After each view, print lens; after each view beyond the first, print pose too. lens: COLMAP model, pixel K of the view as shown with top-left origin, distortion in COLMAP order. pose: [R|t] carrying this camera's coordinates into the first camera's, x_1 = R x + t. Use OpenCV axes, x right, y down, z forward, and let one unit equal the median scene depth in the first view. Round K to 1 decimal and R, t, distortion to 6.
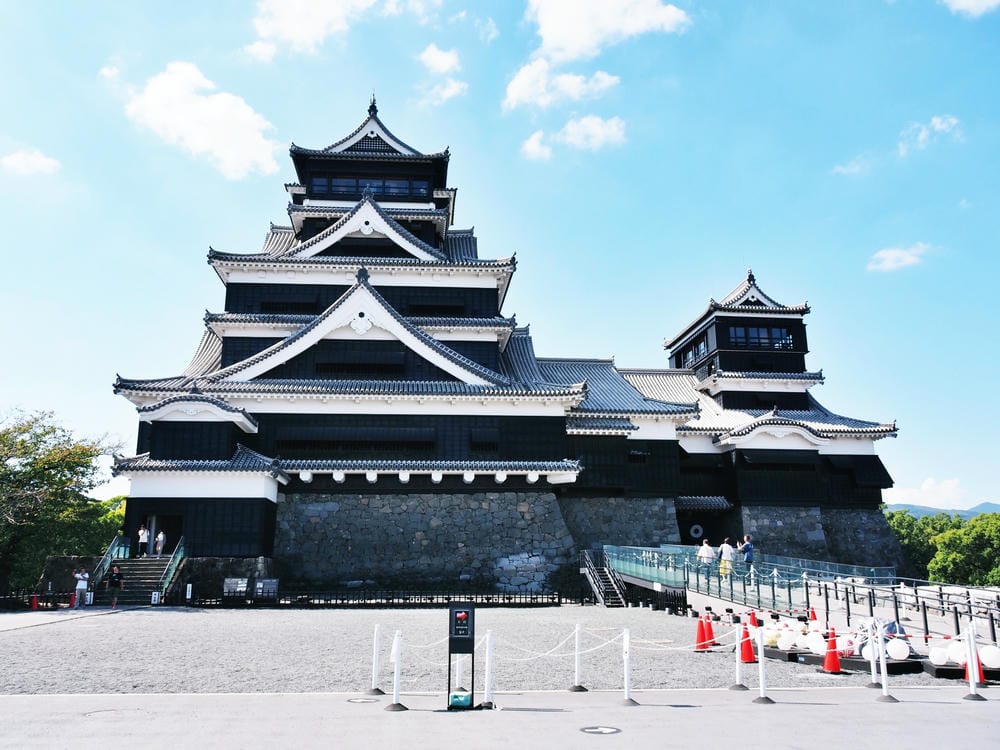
lens RADIAL K [[820.5, 0, 494.7], [0, 820.5, 374.0], [0, 0, 1]] dist [-0.023637, 0.015449]
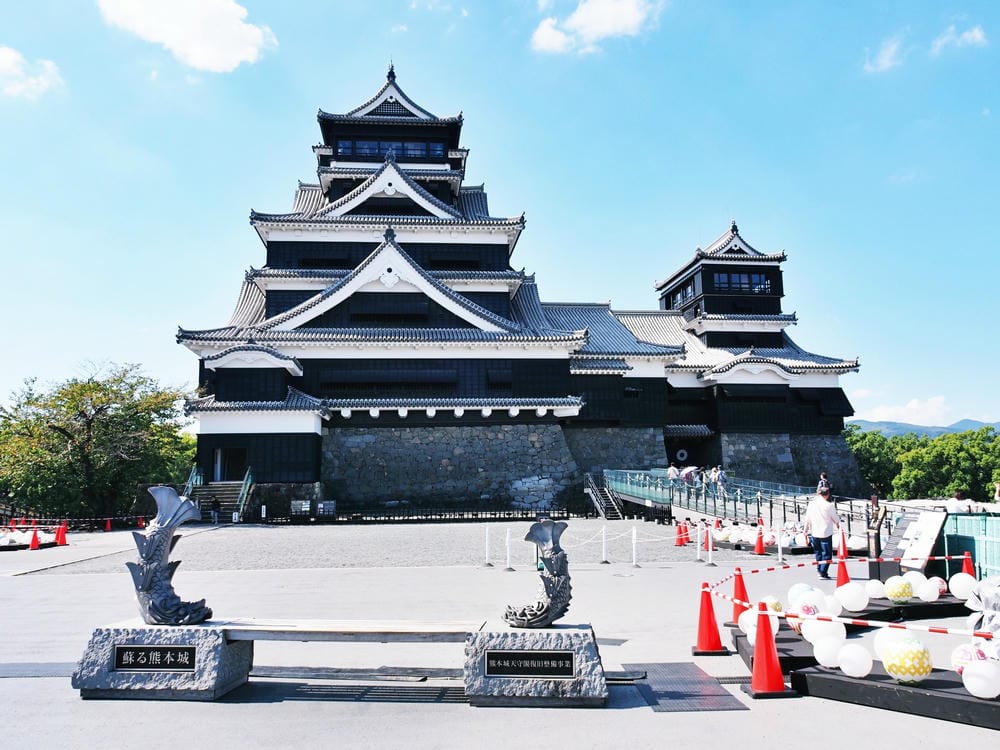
lens RADIAL K [[820.5, 0, 503.5], [0, 820.5, 376.0], [0, 0, 1]] dist [-0.023637, 0.015449]
pose [[0.999726, -0.008134, 0.021953, -0.030946], [0.005939, 0.995140, 0.098290, -0.036760], [-0.022645, -0.098133, 0.994916, -0.140993]]
